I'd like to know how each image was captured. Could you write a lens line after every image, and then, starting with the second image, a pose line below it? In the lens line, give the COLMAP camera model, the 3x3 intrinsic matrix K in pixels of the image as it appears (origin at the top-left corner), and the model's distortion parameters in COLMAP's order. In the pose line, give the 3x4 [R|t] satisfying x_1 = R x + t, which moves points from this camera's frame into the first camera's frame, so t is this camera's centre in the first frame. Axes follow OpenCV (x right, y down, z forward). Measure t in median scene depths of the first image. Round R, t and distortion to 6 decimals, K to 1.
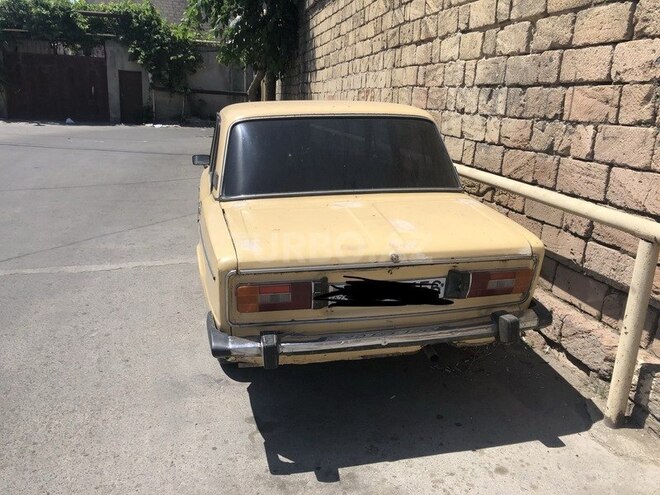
lens RADIAL K [[545.2, 0, 327.9], [0, 545.2, 247.3], [0, 0, 1]] dist [0.002096, 0.031409]
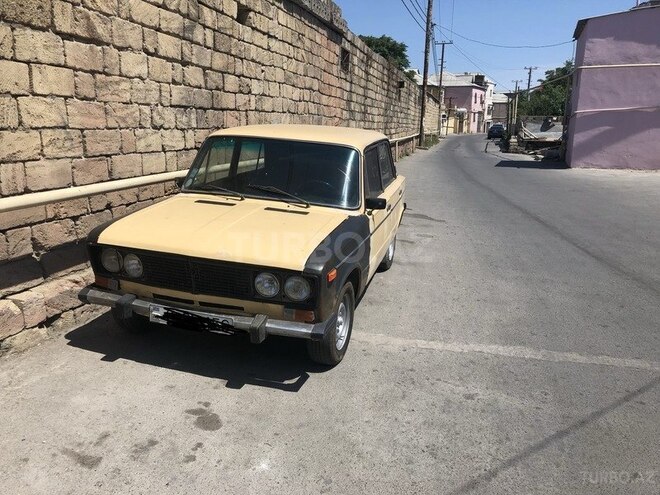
lens RADIAL K [[545.2, 0, 325.4], [0, 545.2, 249.2], [0, 0, 1]] dist [0.002096, 0.031409]
pose [[-0.894156, -0.156269, 0.419602, -0.646173], [0.065677, 0.881211, 0.468138, -0.612073], [-0.442913, 0.446146, -0.777677, 2.112607]]
